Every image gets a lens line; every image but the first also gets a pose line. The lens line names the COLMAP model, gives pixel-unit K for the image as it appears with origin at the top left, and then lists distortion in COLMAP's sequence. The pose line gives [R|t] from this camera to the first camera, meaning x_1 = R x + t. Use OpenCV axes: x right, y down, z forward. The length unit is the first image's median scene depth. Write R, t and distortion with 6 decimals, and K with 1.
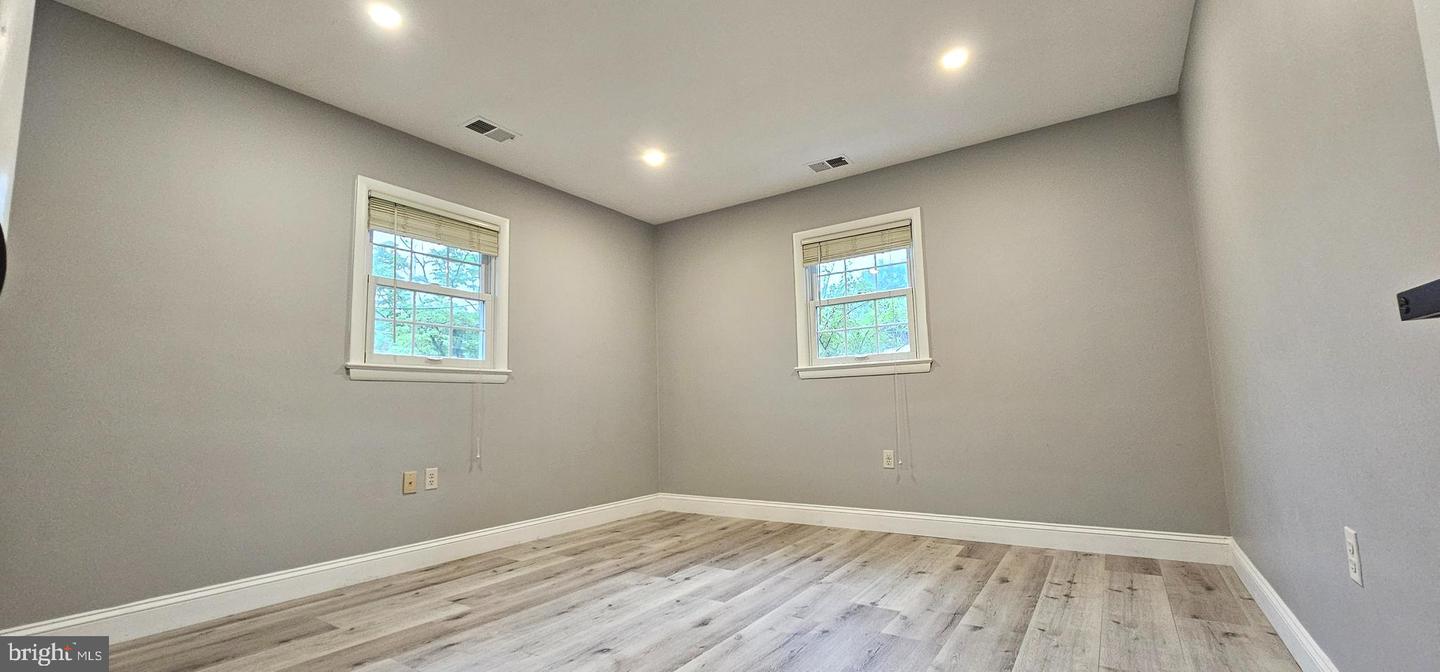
lens RADIAL K [[585.0, 0, 721.3], [0, 585.0, 340.5], [0, 0, 1]] dist [-0.000610, -0.001056]
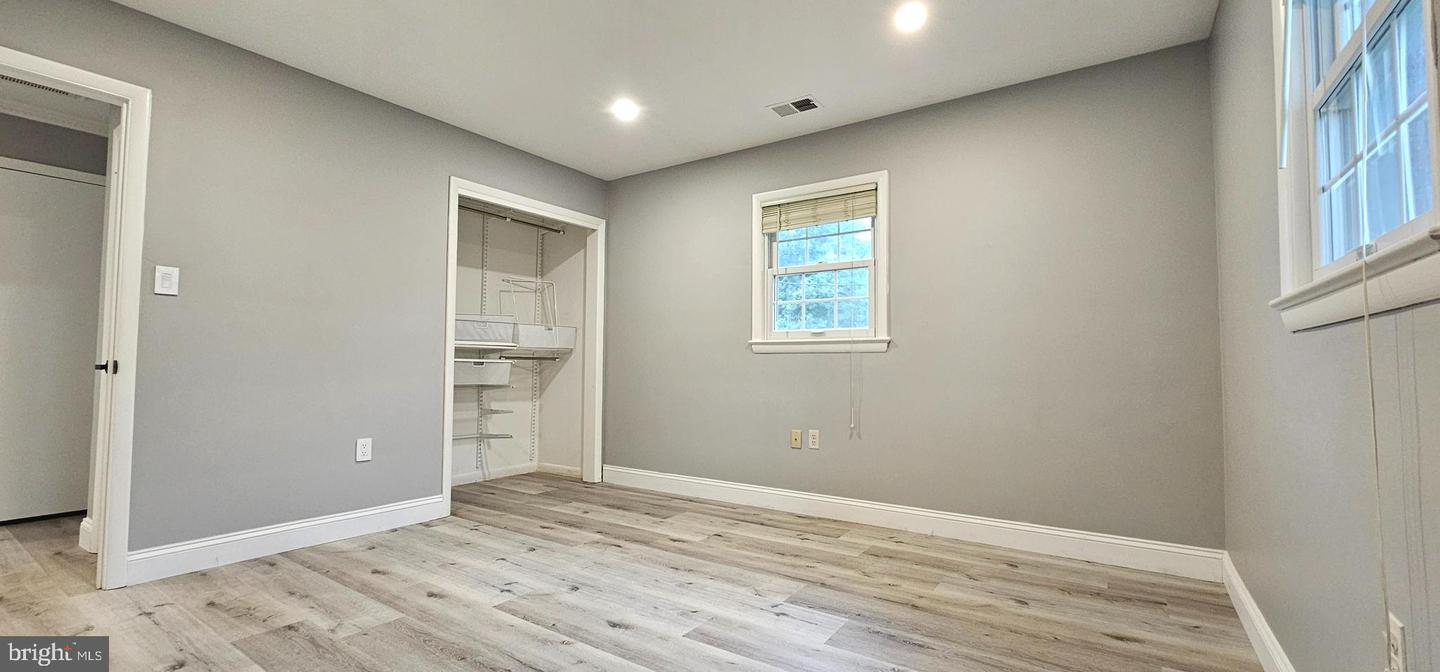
lens RADIAL K [[585.0, 0, 721.3], [0, 585.0, 340.5], [0, 0, 1]] dist [-0.000610, -0.001056]
pose [[-0.002845, -0.019546, -0.999805, 0.680938], [0.106693, 0.994096, -0.019738, 0.056275], [0.994288, -0.106728, -0.000743, 0.919244]]
